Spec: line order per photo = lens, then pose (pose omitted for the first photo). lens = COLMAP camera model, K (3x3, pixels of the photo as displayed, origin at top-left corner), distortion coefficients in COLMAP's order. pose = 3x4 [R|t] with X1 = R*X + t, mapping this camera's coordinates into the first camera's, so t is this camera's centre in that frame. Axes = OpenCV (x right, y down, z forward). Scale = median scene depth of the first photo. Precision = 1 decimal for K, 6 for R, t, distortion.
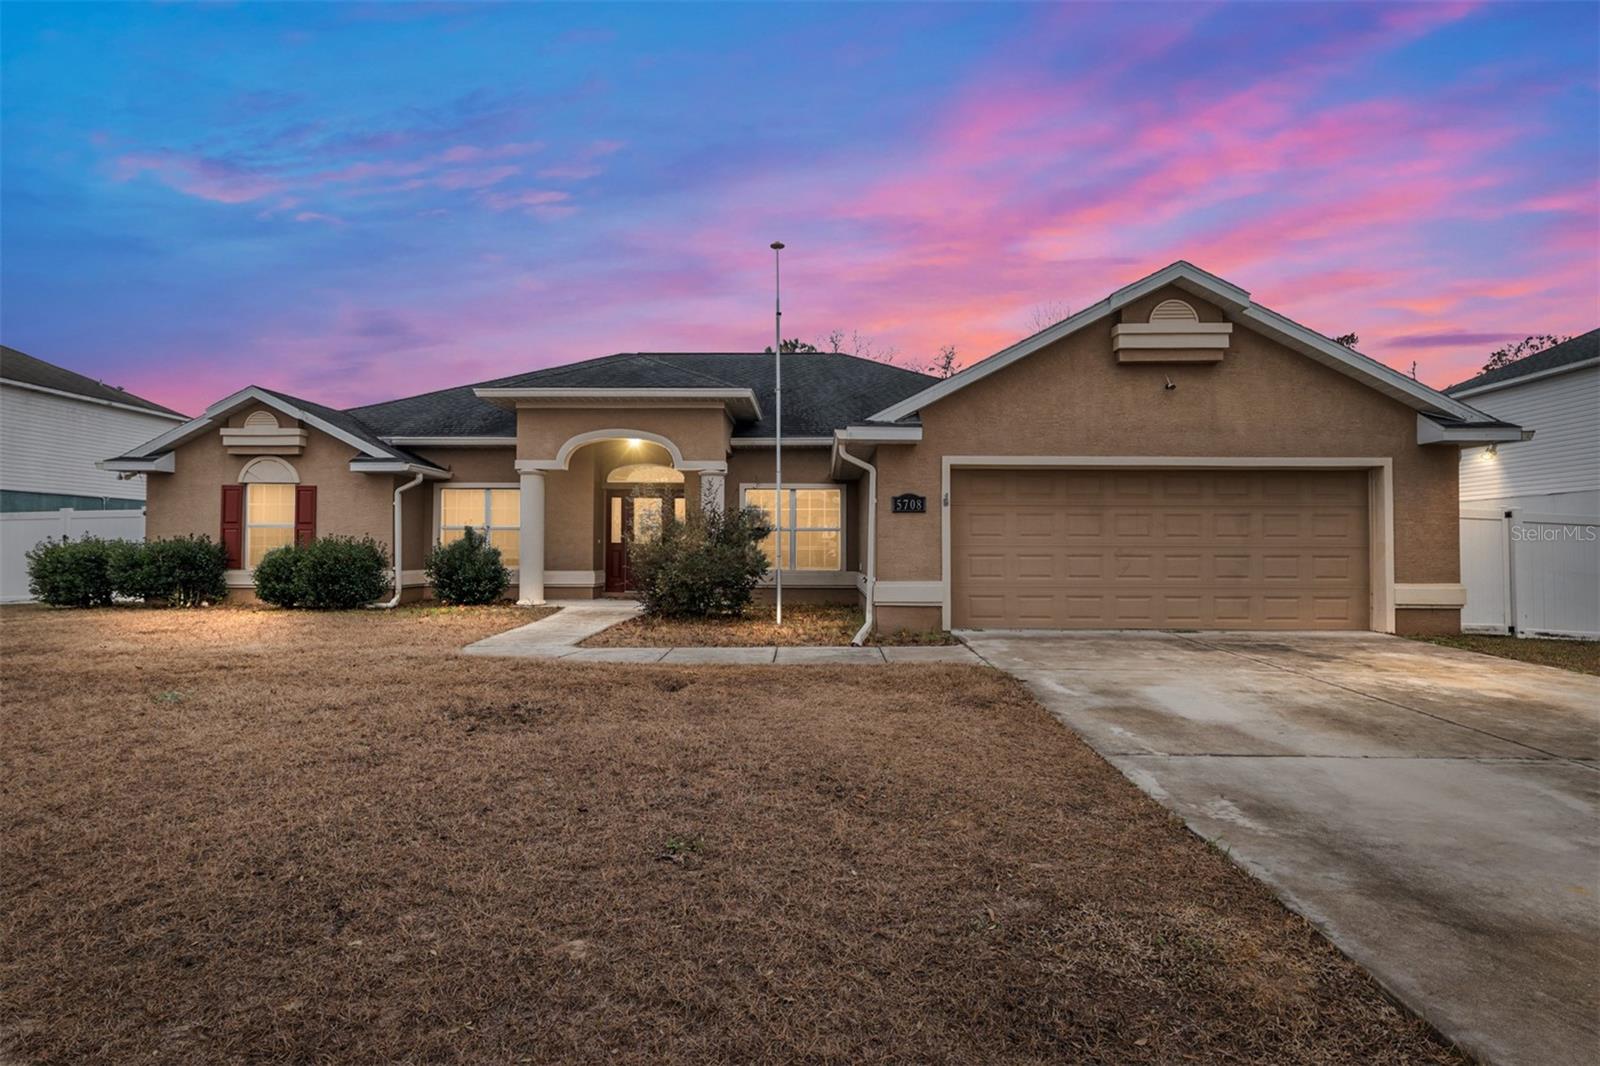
lens RADIAL K [[850.4, 0, 800.0], [0, 850.4, 533.0], [0, 0, 1]] dist [0.005610, 0.000473]
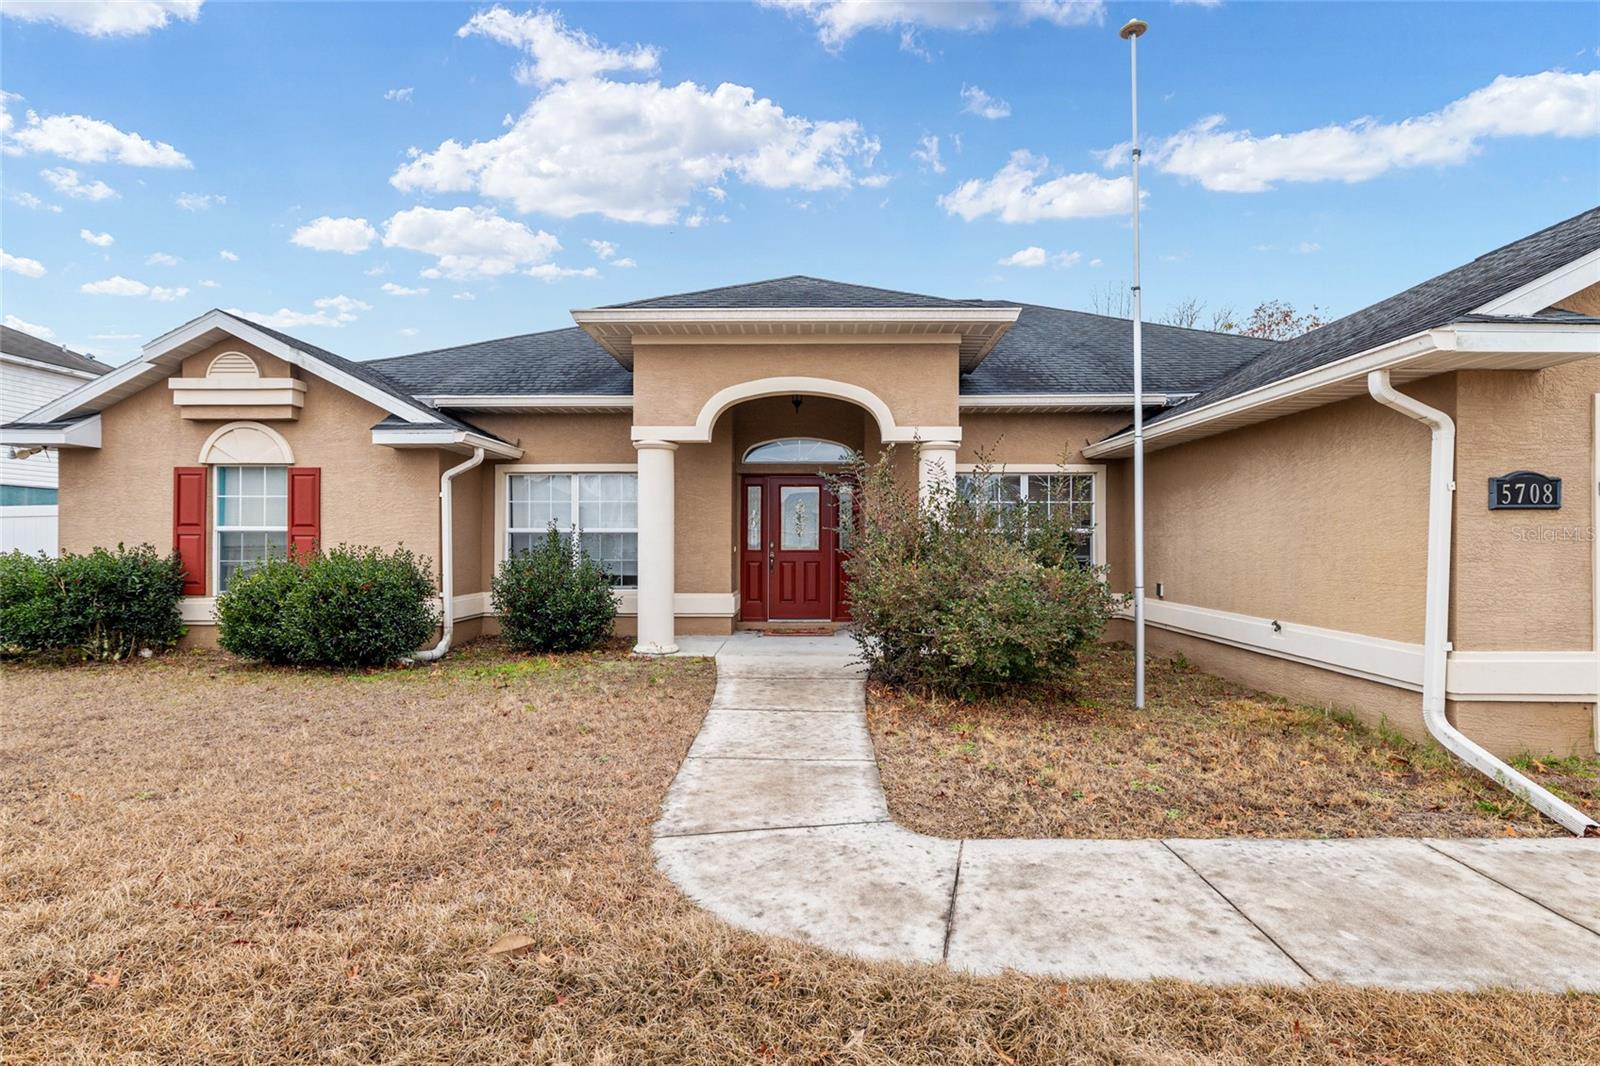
lens RADIAL K [[784.6, 0, 796.7], [0, 784.6, 536.1], [0, 0, 1]] dist [0.001754, -0.000239]
pose [[0.999952, -0.003096, 0.009242, -0.214237], [0.002925, 0.999825, 0.018470, -0.013499], [-0.009298, -0.018442, 0.999787, 0.405038]]
